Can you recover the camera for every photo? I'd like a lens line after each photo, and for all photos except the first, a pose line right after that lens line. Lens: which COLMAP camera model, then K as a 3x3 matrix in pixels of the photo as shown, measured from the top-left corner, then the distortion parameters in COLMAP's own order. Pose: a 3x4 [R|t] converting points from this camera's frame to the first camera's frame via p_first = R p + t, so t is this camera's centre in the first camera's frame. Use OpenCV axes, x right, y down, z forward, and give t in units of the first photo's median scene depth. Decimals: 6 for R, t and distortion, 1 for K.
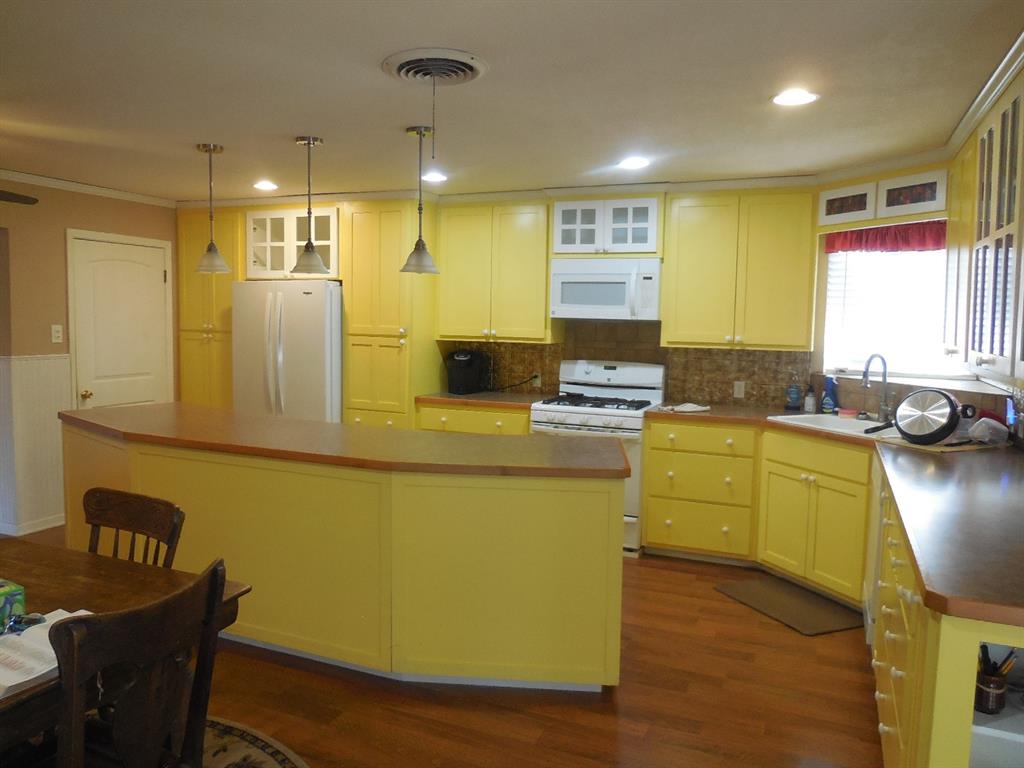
lens RADIAL K [[753.8, 0, 512.0], [0, 753.8, 384.0], [0, 0, 1]] dist [-0.034190, 0.008129]
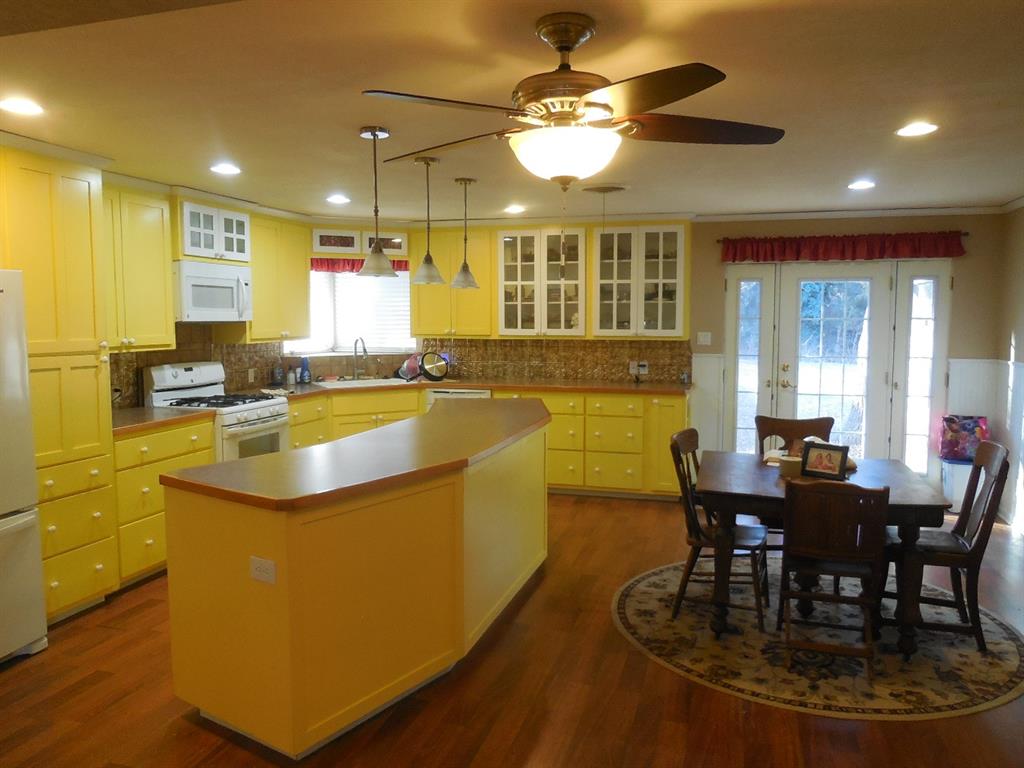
lens RADIAL K [[753.8, 0, 512.0], [0, 753.8, 384.0], [0, 0, 1]] dist [-0.034190, 0.008129]
pose [[-0.102092, -0.109754, 0.988702, -0.986579], [0.084535, 0.989343, 0.118554, -0.091207], [-0.991177, 0.095683, -0.091726, 0.712967]]
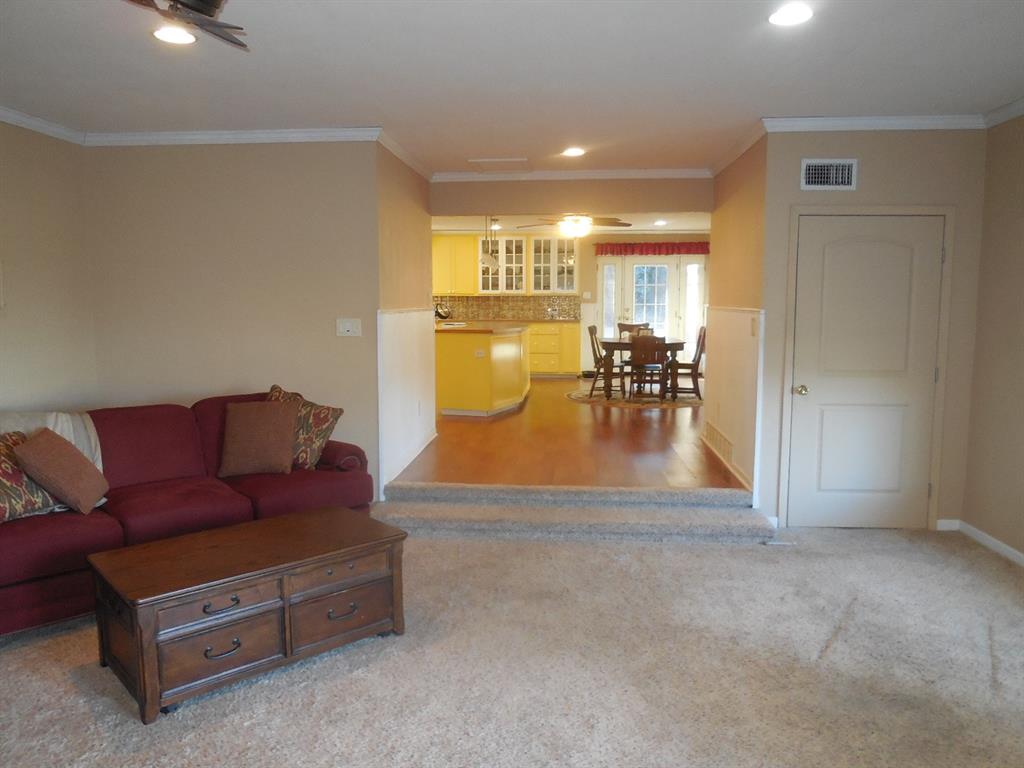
lens RADIAL K [[753.8, 0, 512.0], [0, 753.8, 384.0], [0, 0, 1]] dist [-0.034190, 0.008129]
pose [[-0.307862, -0.129973, 0.942511, -2.047673], [0.076478, 0.984039, 0.160681, -0.117081], [-0.948352, 0.121548, -0.293008, 1.263787]]
